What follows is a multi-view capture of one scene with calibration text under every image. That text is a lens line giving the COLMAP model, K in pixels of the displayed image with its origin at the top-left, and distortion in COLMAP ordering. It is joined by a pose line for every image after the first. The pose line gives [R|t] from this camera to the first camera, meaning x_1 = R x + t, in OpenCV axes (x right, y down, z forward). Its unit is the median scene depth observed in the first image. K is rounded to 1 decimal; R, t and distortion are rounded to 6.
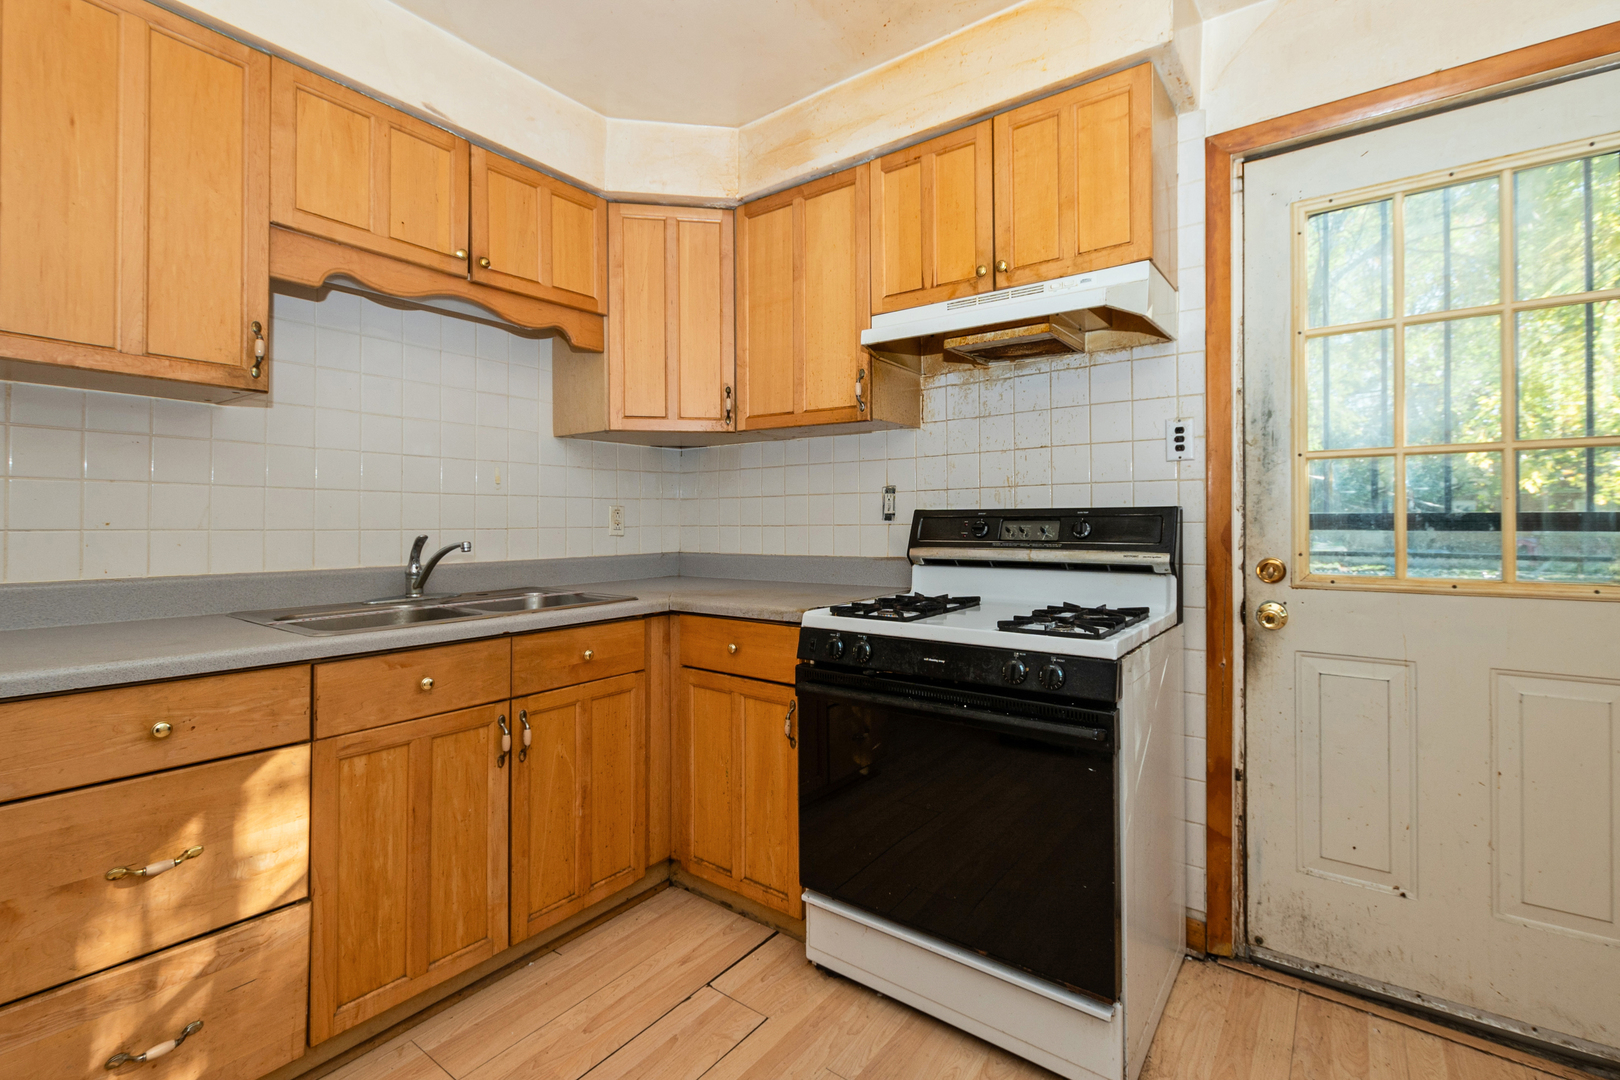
lens RADIAL K [[712.4, 0, 821.4], [0, 712.4, 515.5], [0, 0, 1]] dist [-0.000414, -0.002140]
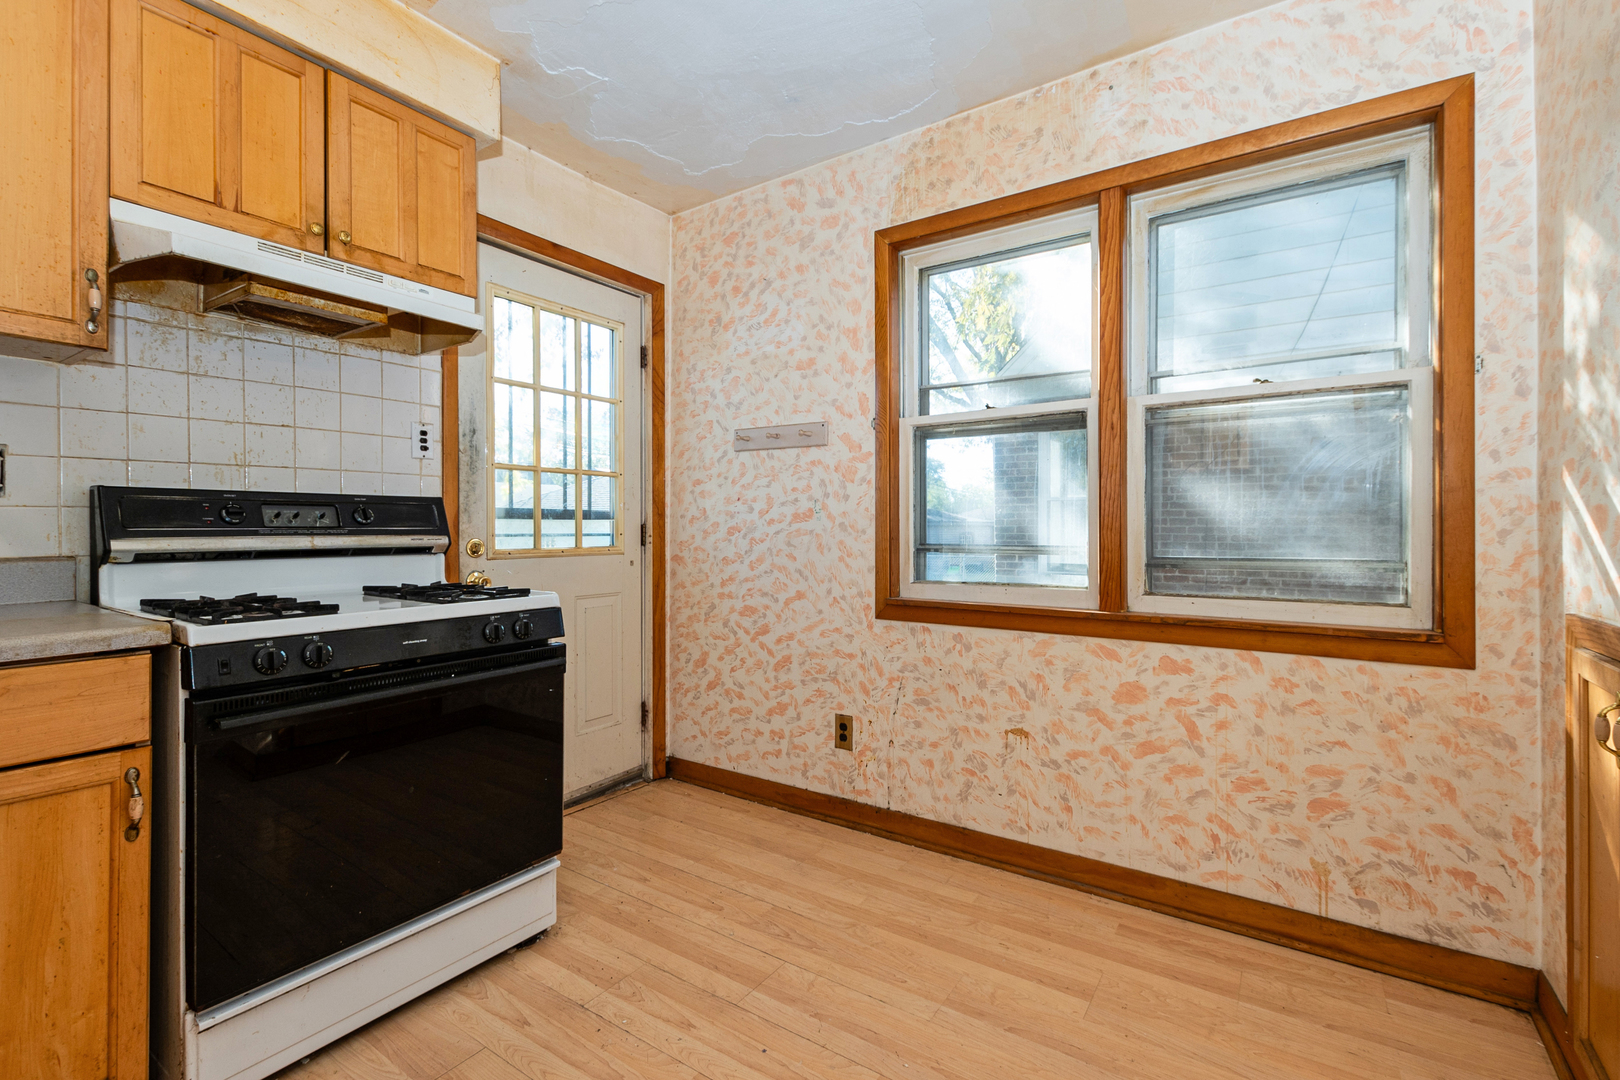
lens RADIAL K [[712.4, 0, 816.2], [0, 712.4, 530.0], [0, 0, 1]] dist [-0.000414, -0.002140]
pose [[-0.050241, -0.001761, 0.998736, -0.704403], [-0.008788, 0.999961, 0.001321, 0.033660], [-0.998698, -0.008710, -0.050254, 0.399148]]
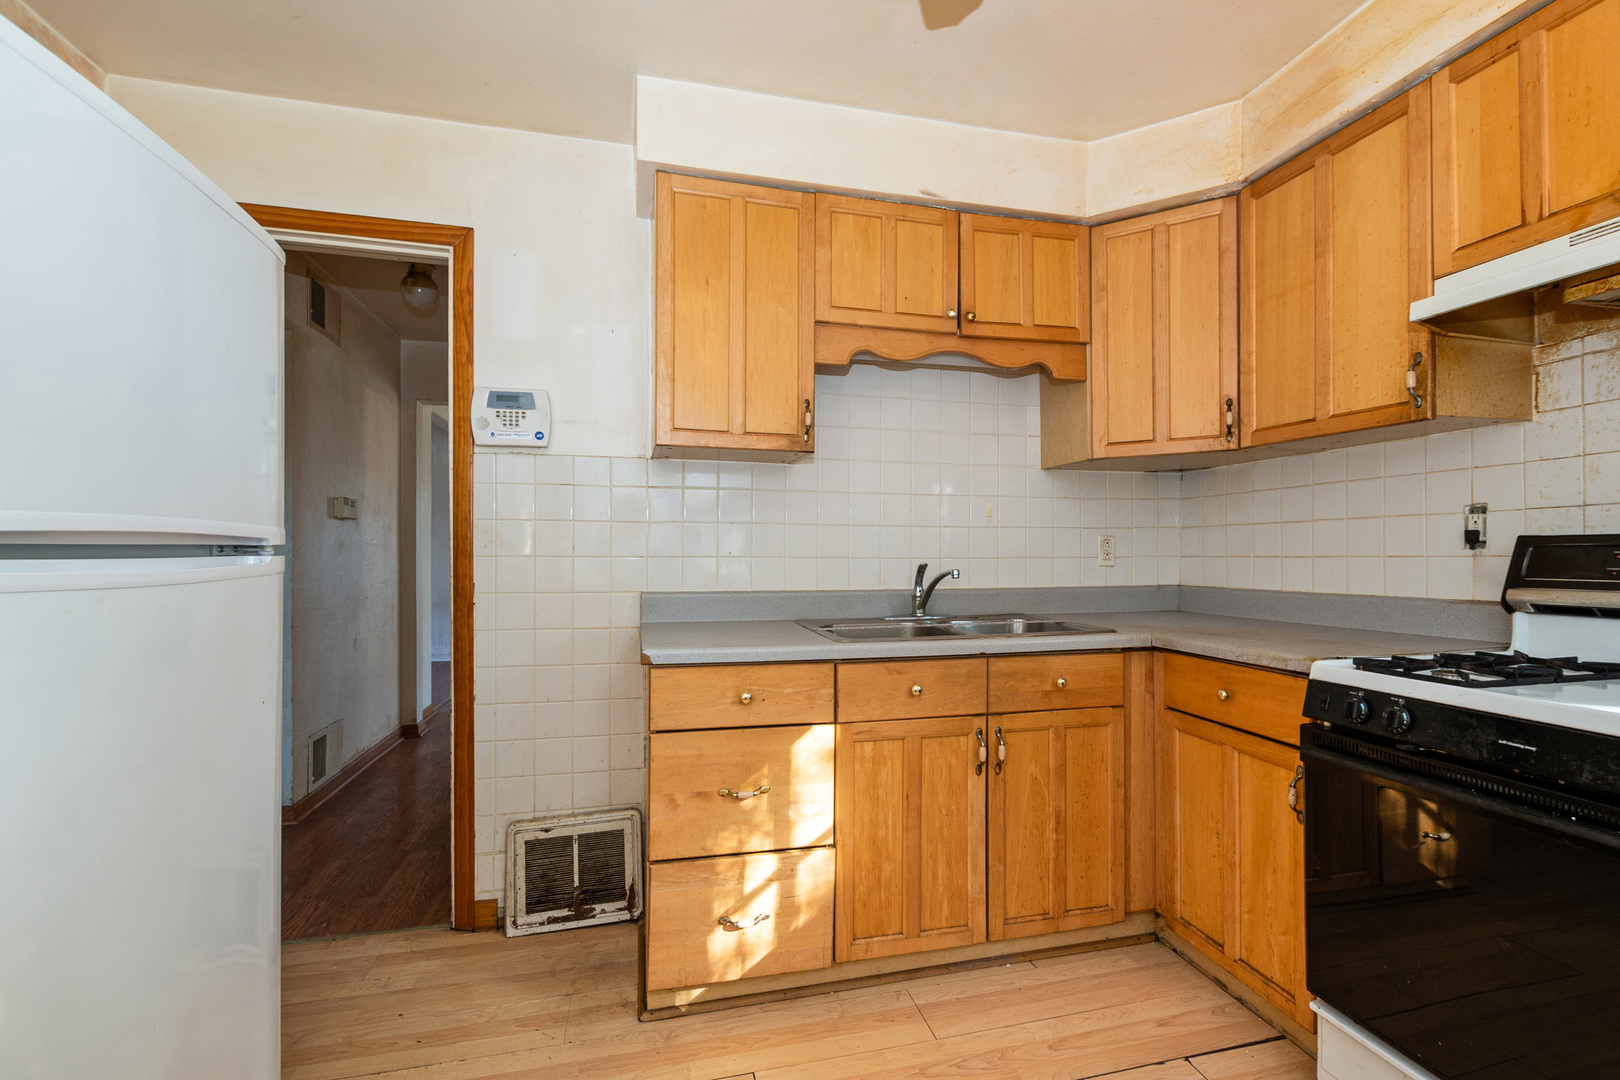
lens RADIAL K [[712.4, 0, 825.1], [0, 712.4, 548.7], [0, 0, 1]] dist [-0.000414, -0.002140]
pose [[0.768554, -0.001570, -0.639783, 0.062379], [0.004537, 0.999985, 0.002996, 0.000097], [0.639769, -0.005205, 0.768550, 0.005700]]
